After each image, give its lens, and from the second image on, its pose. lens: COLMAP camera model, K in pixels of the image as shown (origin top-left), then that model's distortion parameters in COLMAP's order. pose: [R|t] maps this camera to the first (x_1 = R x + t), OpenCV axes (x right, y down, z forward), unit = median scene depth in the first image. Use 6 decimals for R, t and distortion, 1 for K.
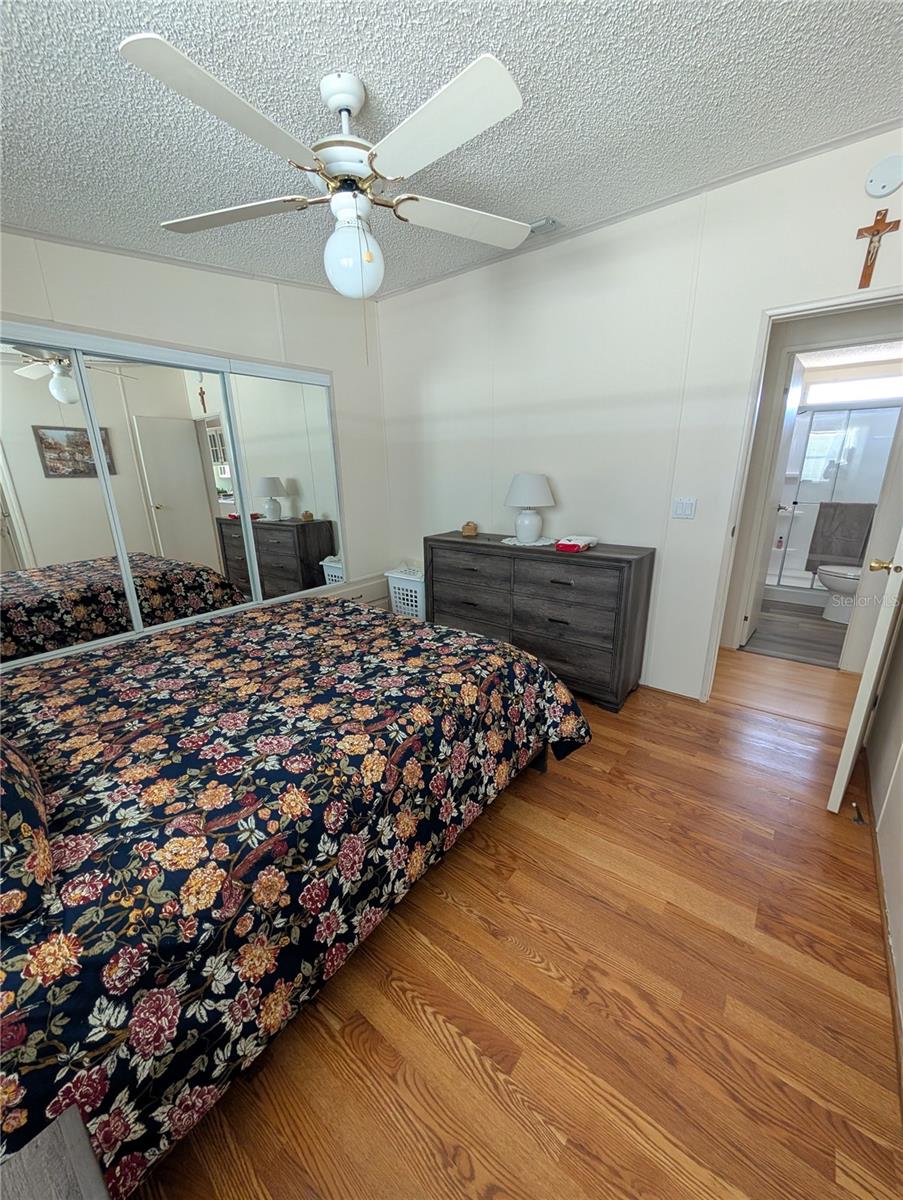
lens RADIAL K [[448.7, 0, 450.8], [0, 448.7, 601.2], [0, 0, 1]] dist [-0.000814, -0.000042]
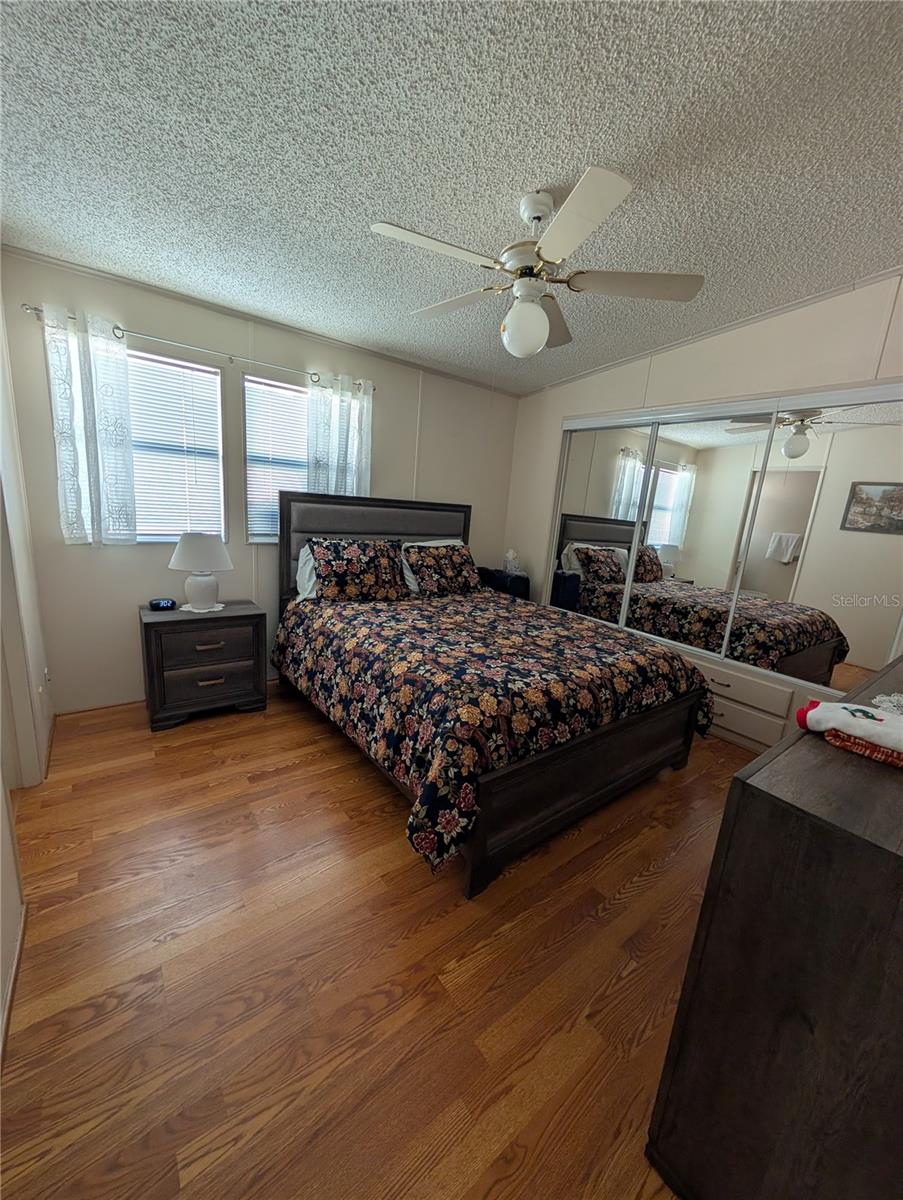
lens RADIAL K [[448.7, 0, 447.4], [0, 448.7, 601.8], [0, 0, 1]] dist [-0.000814, -0.000042]
pose [[-0.245445, 0.207039, -0.947044, 0.851226], [-0.343835, 0.894821, 0.284734, -0.259478], [0.906385, 0.395513, -0.148442, 0.937774]]
